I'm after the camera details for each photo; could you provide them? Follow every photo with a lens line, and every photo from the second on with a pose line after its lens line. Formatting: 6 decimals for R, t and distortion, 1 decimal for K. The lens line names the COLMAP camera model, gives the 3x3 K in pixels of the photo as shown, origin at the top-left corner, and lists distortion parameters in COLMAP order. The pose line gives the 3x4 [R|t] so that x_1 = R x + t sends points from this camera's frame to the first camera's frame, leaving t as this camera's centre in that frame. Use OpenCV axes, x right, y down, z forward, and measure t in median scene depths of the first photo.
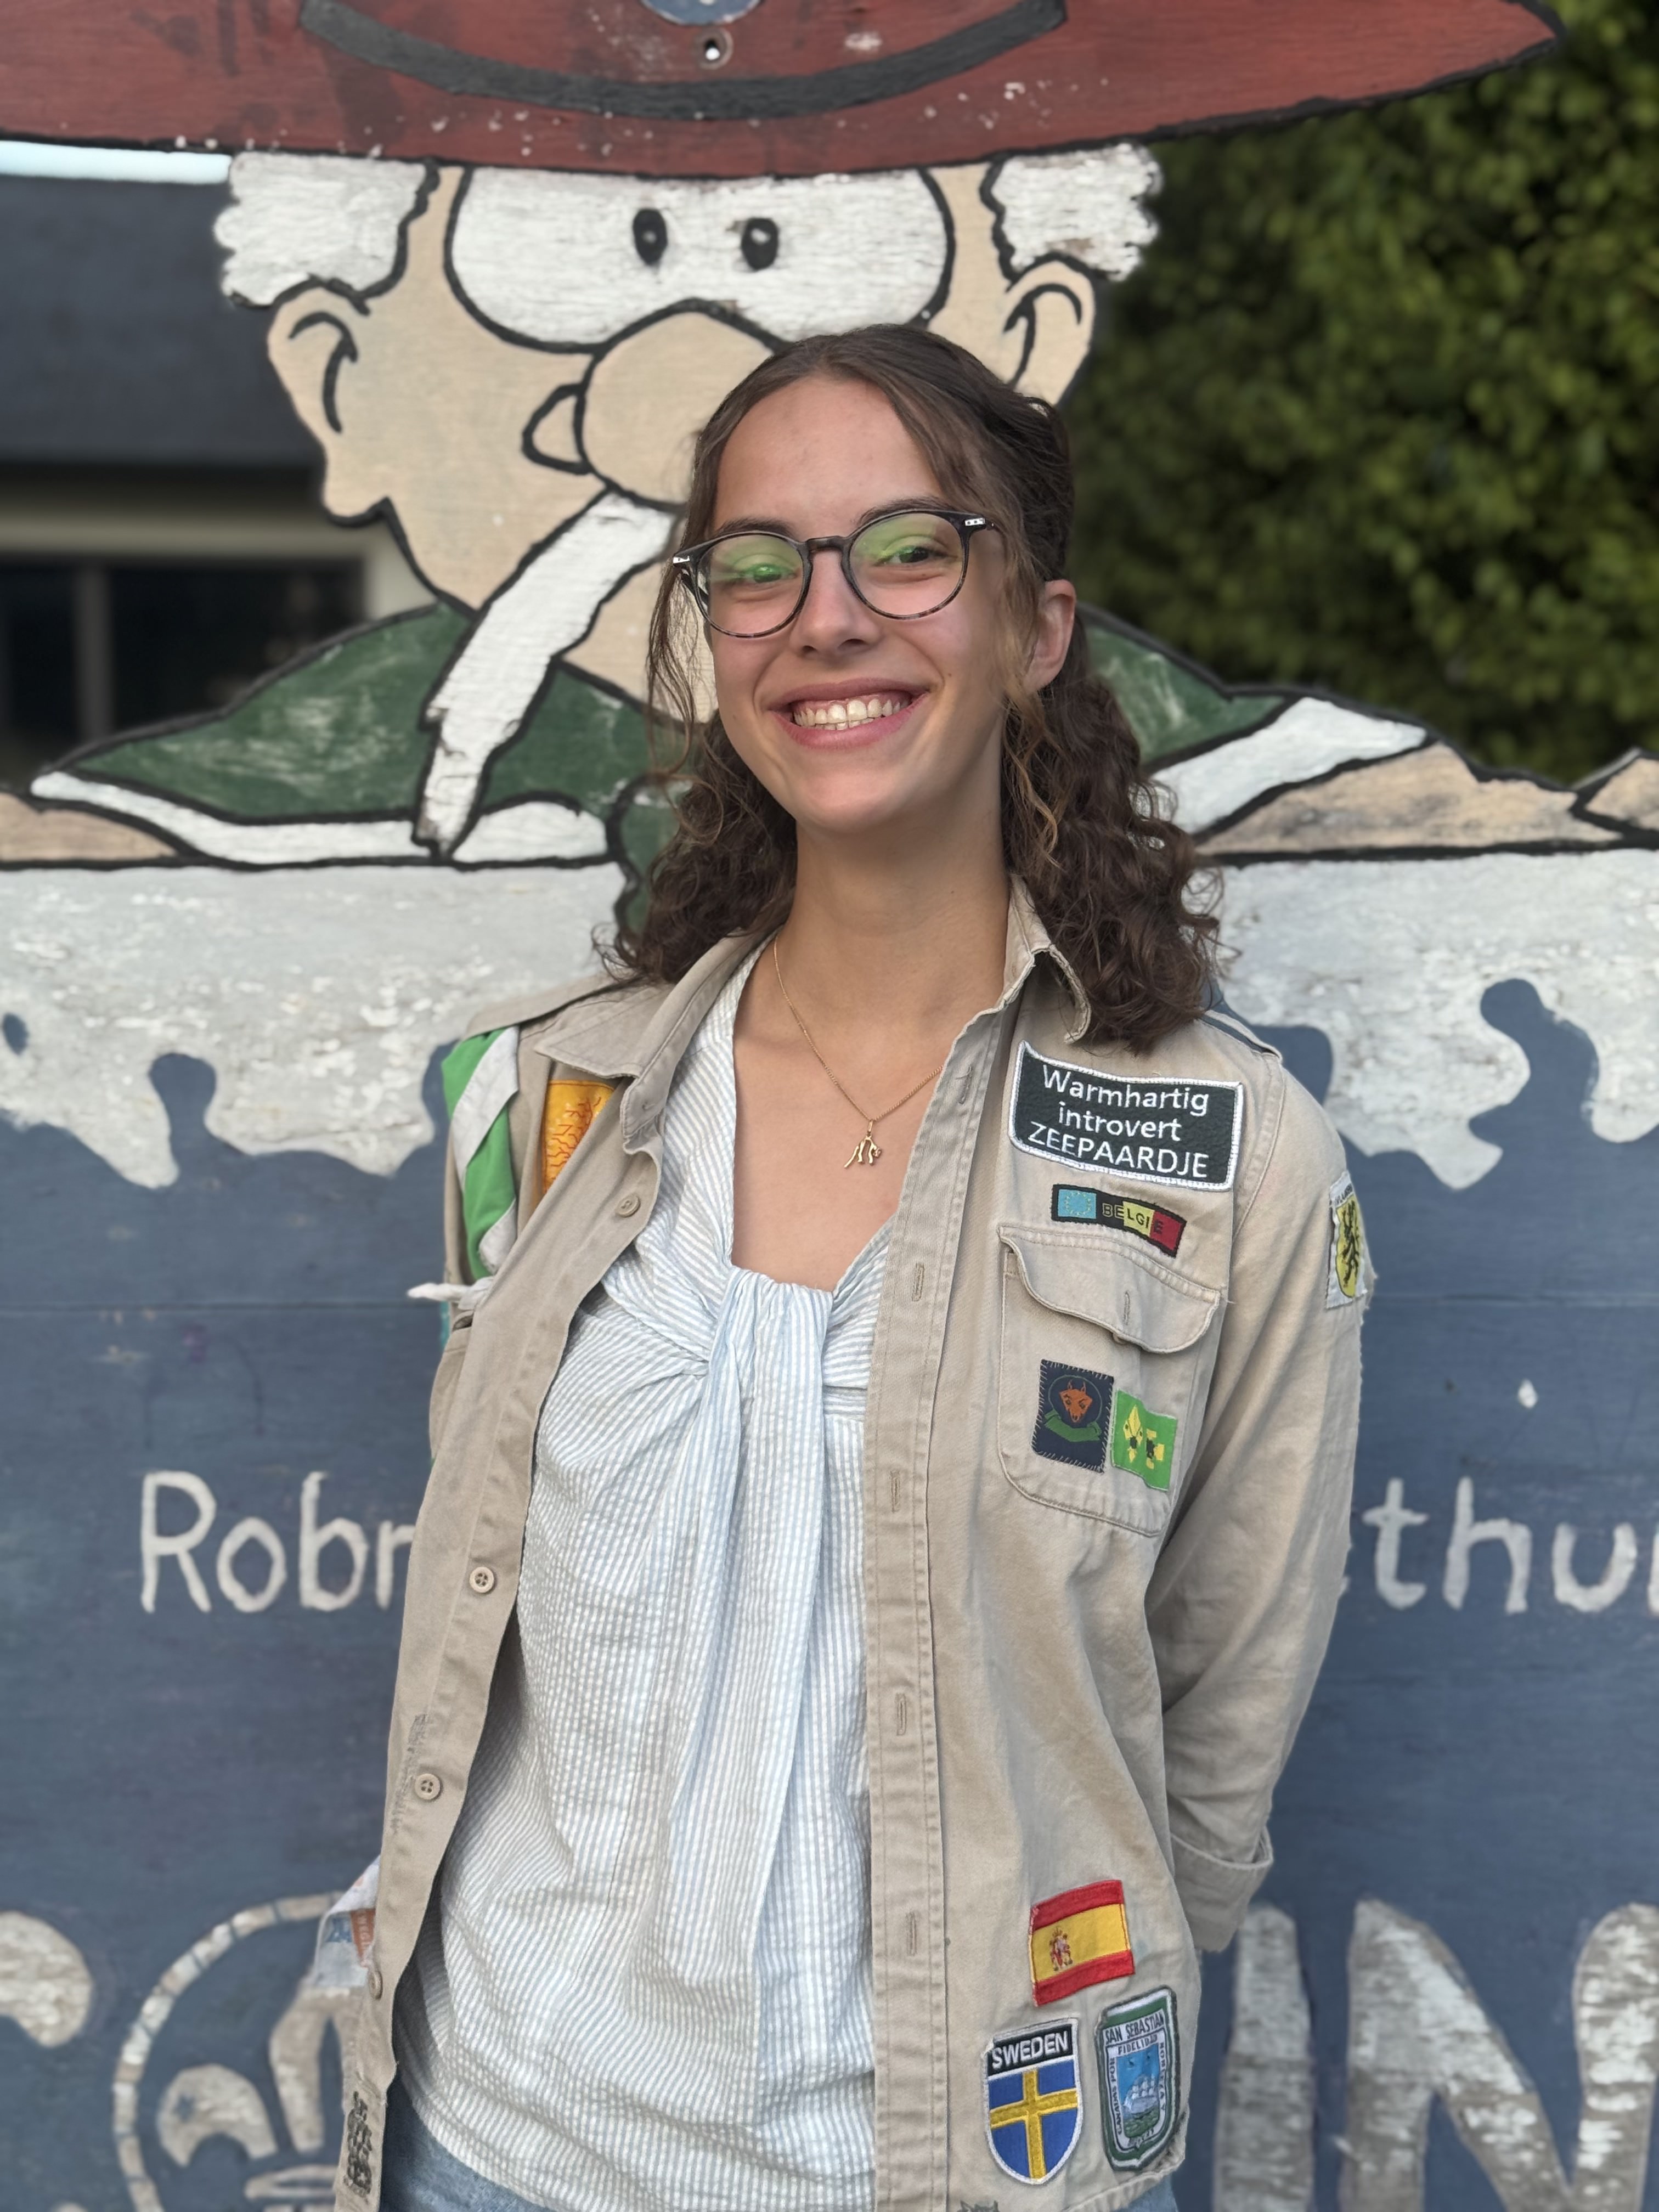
lens RADIAL K [[3062.0, 0, 851.0], [0, 3062.0, 1127.9], [0, 0, 1]] dist [0.196263, -0.495262]
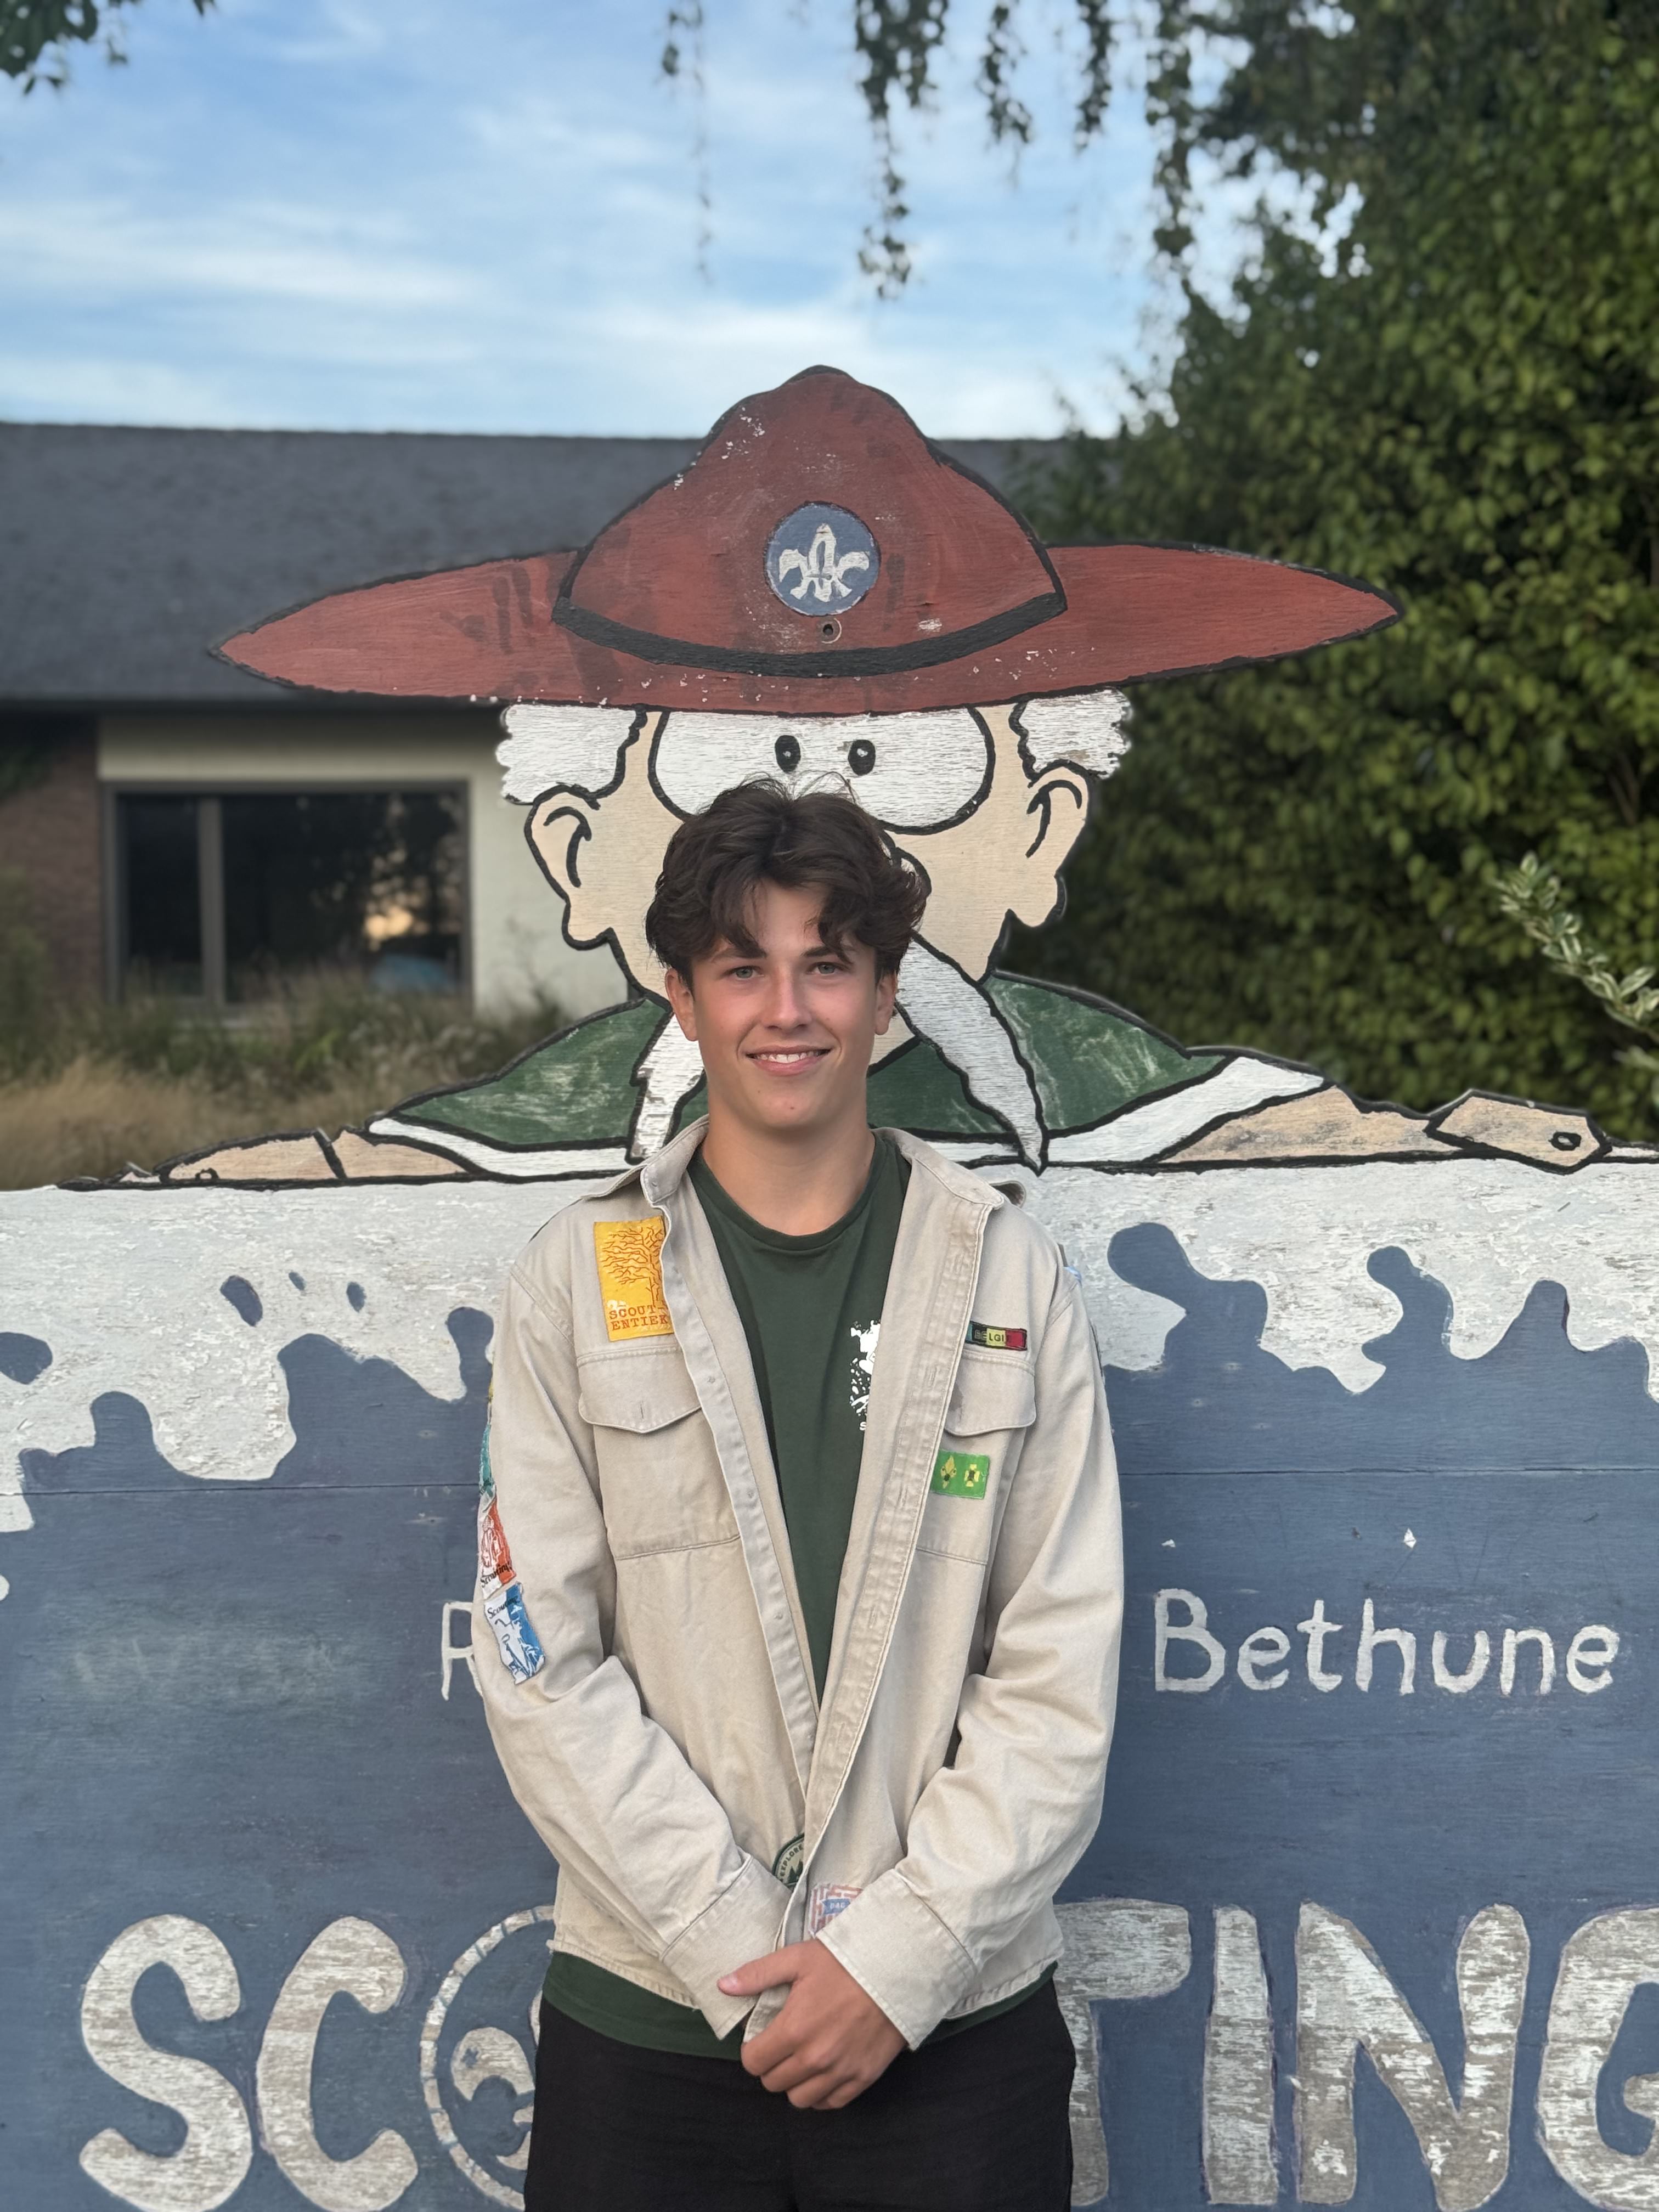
lens RADIAL K [[3100.6, 0, 821.4], [0, 3100.6, 1113.6], [0, 0, 1]] dist [0.165626, -0.310994]
pose [[0.999298, -0.013723, -0.034872, 0.000619], [0.011475, 0.997894, -0.063848, -0.020501], [0.035675, 0.063403, 0.997350, -0.460005]]
